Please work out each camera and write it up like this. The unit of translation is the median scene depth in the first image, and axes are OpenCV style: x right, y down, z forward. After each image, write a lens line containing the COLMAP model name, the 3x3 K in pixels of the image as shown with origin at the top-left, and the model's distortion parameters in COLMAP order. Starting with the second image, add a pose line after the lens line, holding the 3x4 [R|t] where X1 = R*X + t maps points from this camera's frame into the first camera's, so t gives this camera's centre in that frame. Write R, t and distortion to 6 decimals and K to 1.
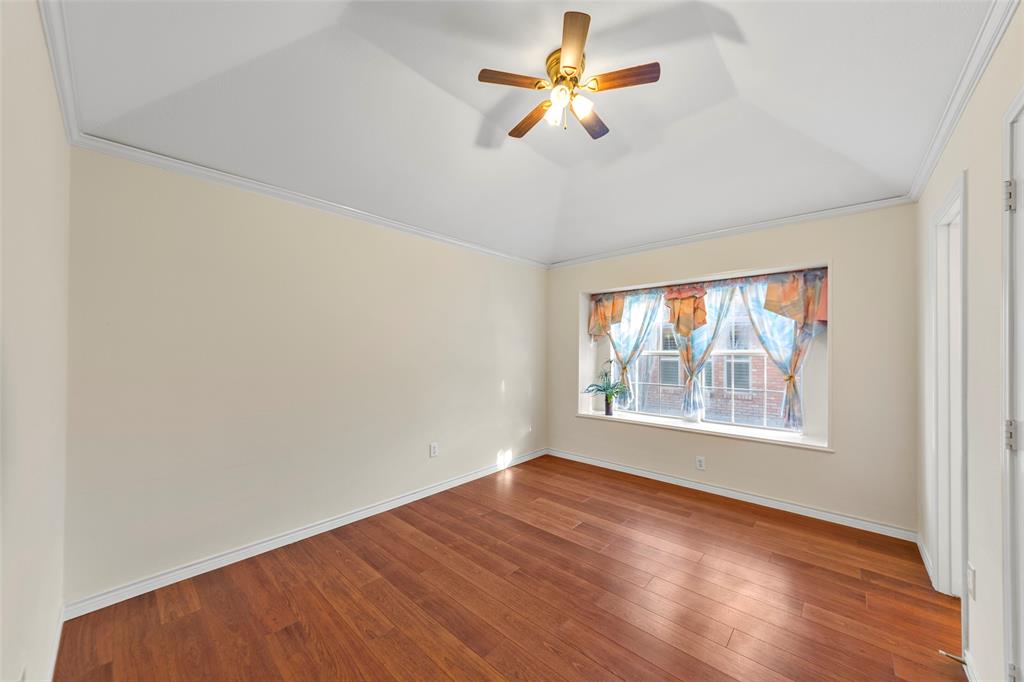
lens RADIAL K [[368.2, 0, 513.3], [0, 368.2, 345.0], [0, 0, 1]] dist [-0.004538, -0.001106]
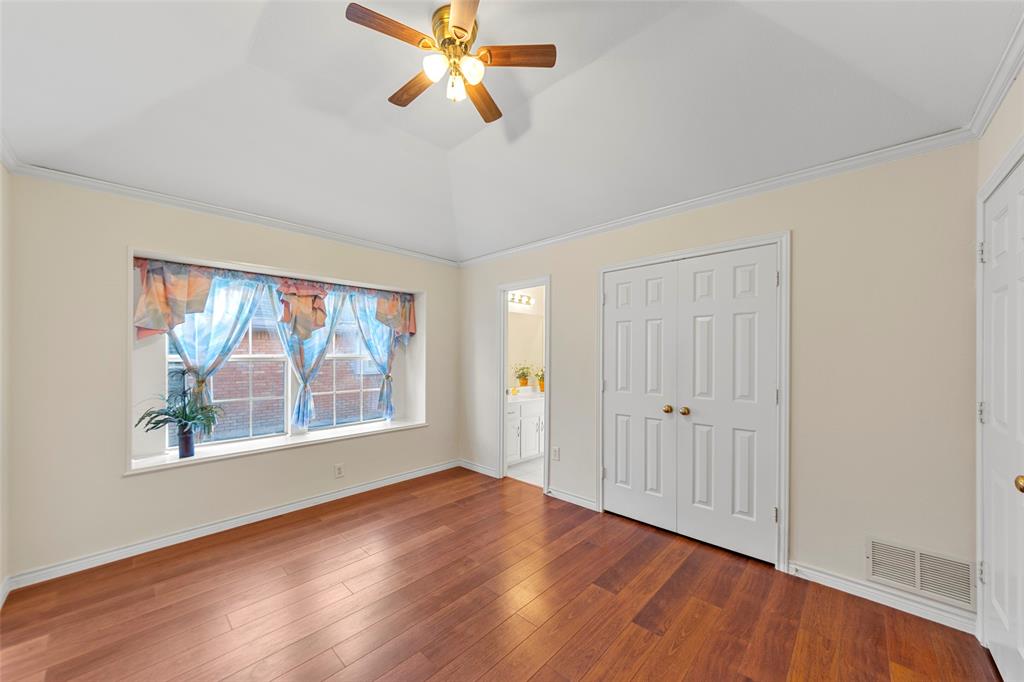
lens RADIAL K [[368.2, 0, 518.5], [0, 368.2, 355.8], [0, 0, 1]] dist [-0.004538, -0.001106]
pose [[0.000662, -0.003014, 0.999995, -0.439492], [-0.011092, 0.999934, 0.003021, 0.008989], [-0.999938, -0.011094, 0.000629, 0.504406]]
